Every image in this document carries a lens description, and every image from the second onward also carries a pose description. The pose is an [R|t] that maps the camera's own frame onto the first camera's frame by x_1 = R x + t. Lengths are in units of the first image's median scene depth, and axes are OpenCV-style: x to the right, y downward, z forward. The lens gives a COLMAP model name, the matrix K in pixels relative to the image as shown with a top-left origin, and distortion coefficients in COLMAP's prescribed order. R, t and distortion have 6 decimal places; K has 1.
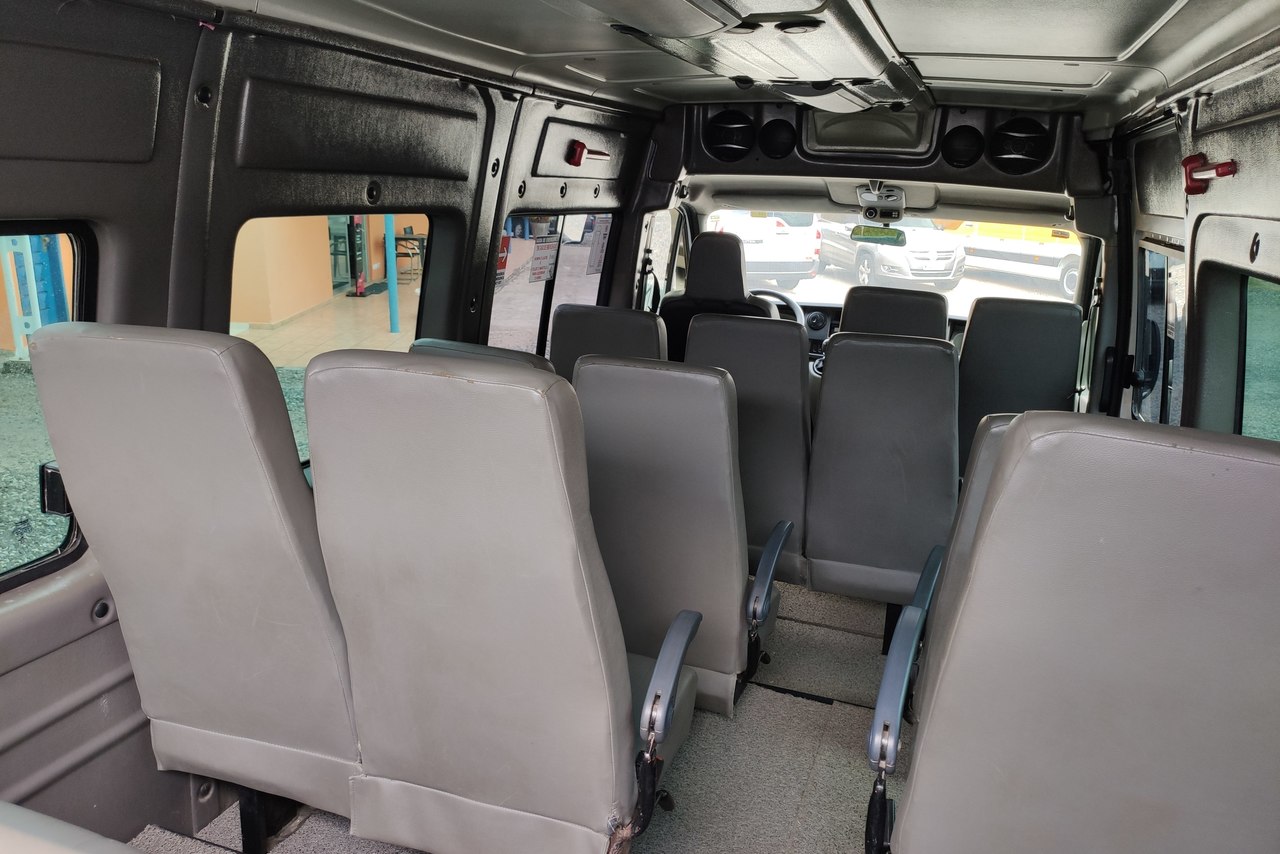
lens RADIAL K [[962.5, 0, 633.6], [0, 962.5, 430.9], [0, 0, 1]] dist [0.060215, -0.084130]
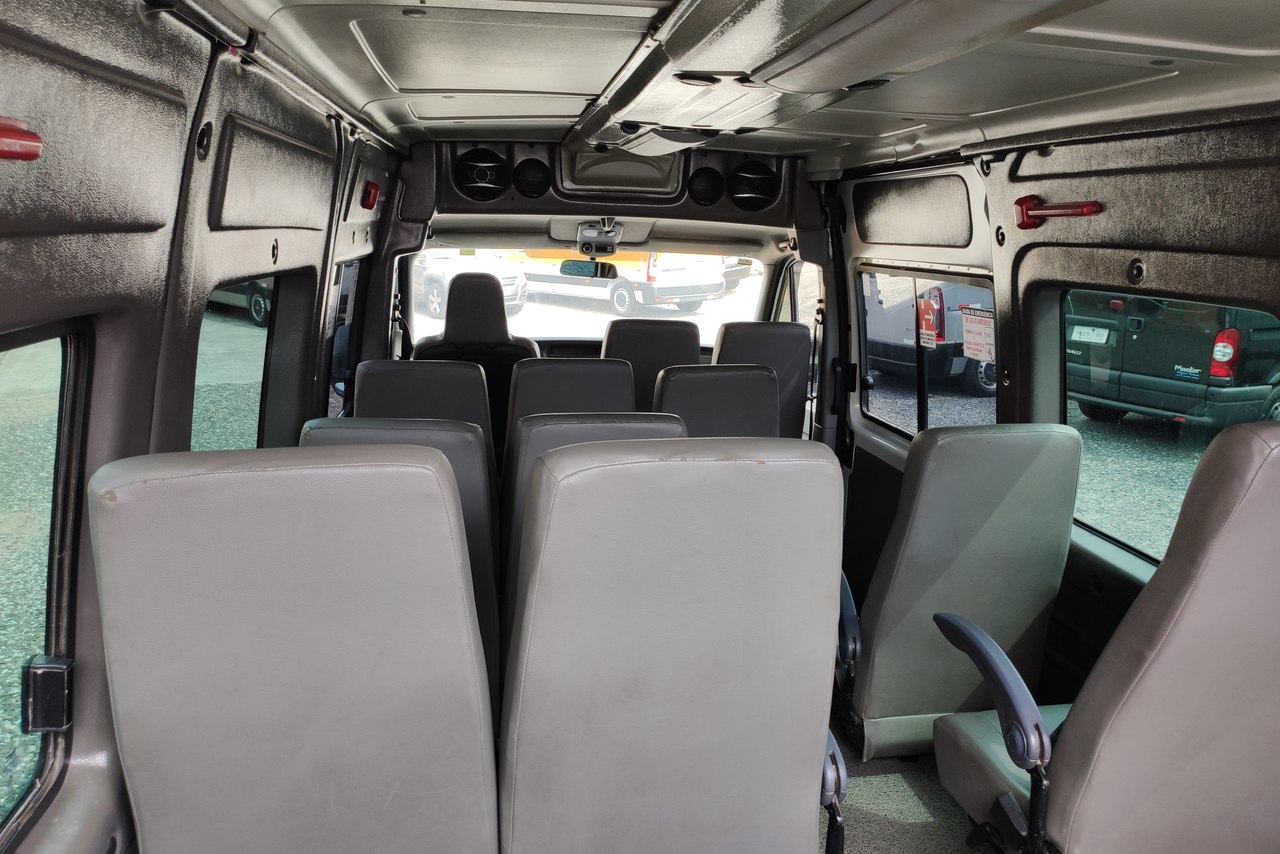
lens RADIAL K [[962.5, 0, 640.5], [0, 962.5, 424.9], [0, 0, 1]] dist [0.060215, -0.084130]
pose [[0.886668, -0.115363, 0.447785, -0.220383], [0.130736, 0.991411, -0.003456, -0.031728], [-0.443540, 0.061606, 0.894135, 0.077305]]
